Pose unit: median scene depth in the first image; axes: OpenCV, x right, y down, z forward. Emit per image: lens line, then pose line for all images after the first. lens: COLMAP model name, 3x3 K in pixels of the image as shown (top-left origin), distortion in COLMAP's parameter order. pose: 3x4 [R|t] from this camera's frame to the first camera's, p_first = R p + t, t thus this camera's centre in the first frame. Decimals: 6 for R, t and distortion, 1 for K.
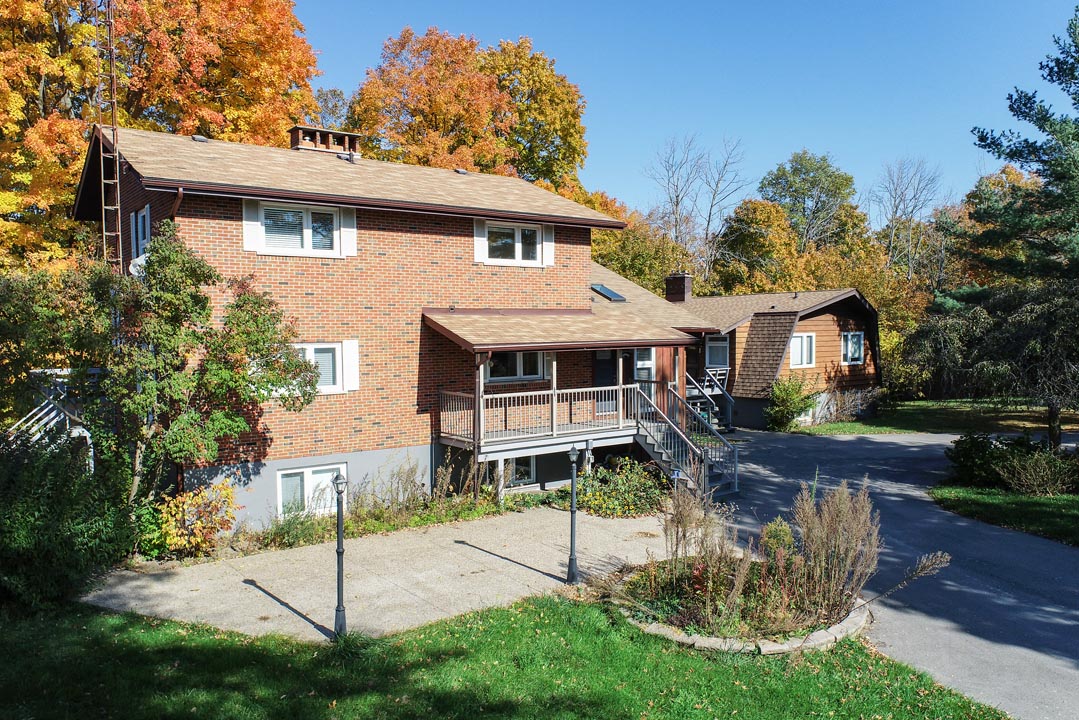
lens RADIAL K [[832.2, 0, 539.1], [0, 832.2, 361.5], [0, 0, 1]] dist [0.007236, 0.003187]
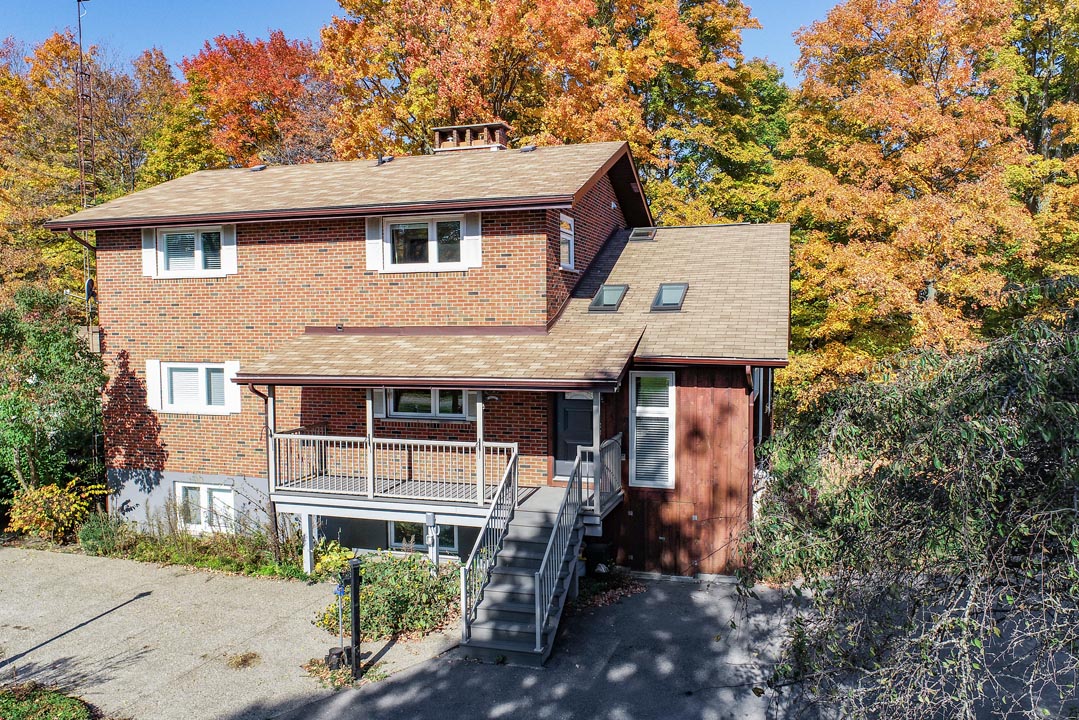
lens RADIAL K [[832.2, 0, 539.8], [0, 832.2, 361.6], [0, 0, 1]] dist [0.007236, 0.003187]
pose [[0.577744, 0.033275, -0.815540, 0.713123], [-0.037454, 0.999197, 0.014236, -0.048787], [0.815358, 0.022321, 0.578526, 0.682640]]
